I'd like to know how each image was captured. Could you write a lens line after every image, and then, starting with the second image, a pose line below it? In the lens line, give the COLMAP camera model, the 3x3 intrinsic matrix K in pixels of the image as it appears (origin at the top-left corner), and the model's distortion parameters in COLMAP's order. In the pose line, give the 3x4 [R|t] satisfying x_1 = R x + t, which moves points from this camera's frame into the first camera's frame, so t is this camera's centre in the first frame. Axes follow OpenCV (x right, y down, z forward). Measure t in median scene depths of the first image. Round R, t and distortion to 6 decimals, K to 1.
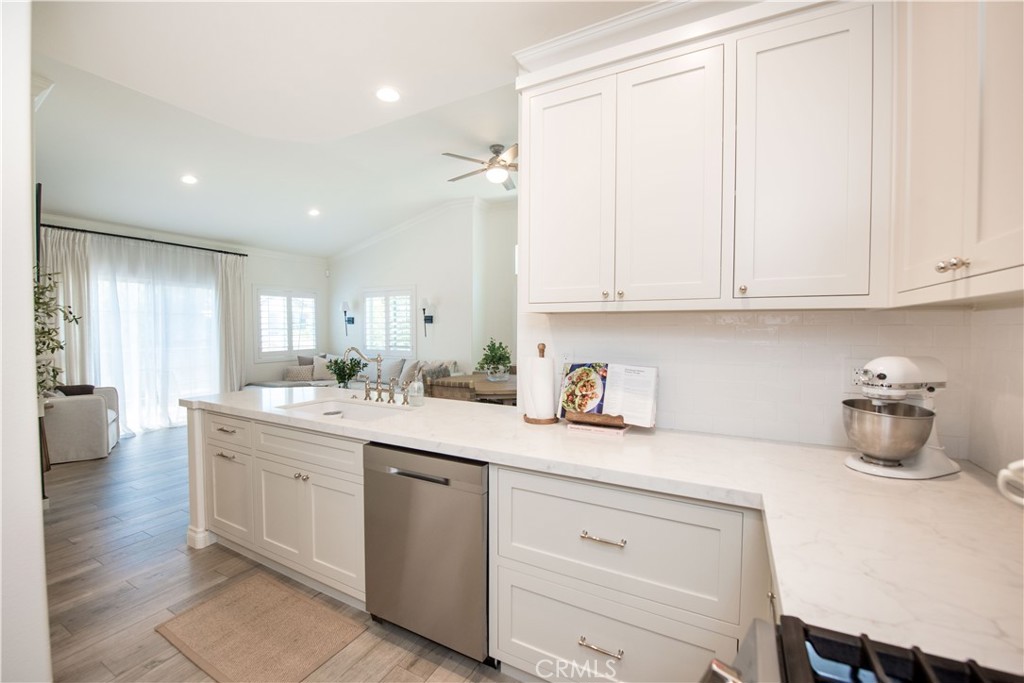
lens RADIAL K [[425.1, 0, 499.1], [0, 425.1, 341.8], [0, 0, 1]] dist [-0.019230, -0.000321]
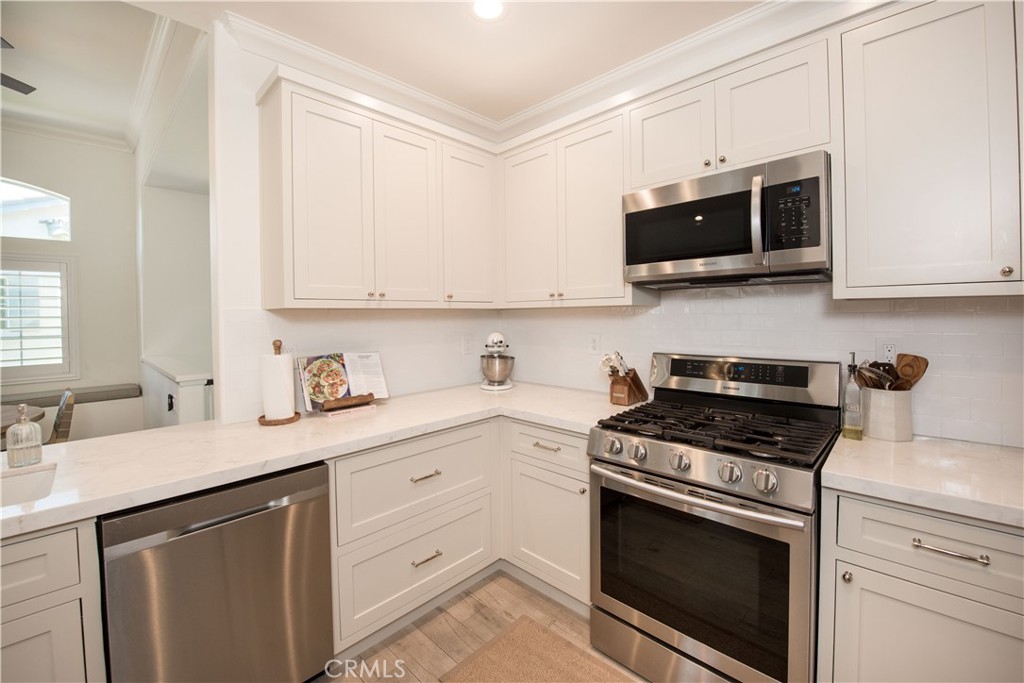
lens RADIAL K [[425.6, 0, 510.4], [0, 425.6, 315.4], [0, 0, 1]] dist [-0.017521, -0.000490]
pose [[0.262709, -0.011989, 0.964801, -0.289340], [0.048630, 0.998817, -0.000830, -0.010908], [-0.963649, 0.047137, 0.262981, 0.101456]]
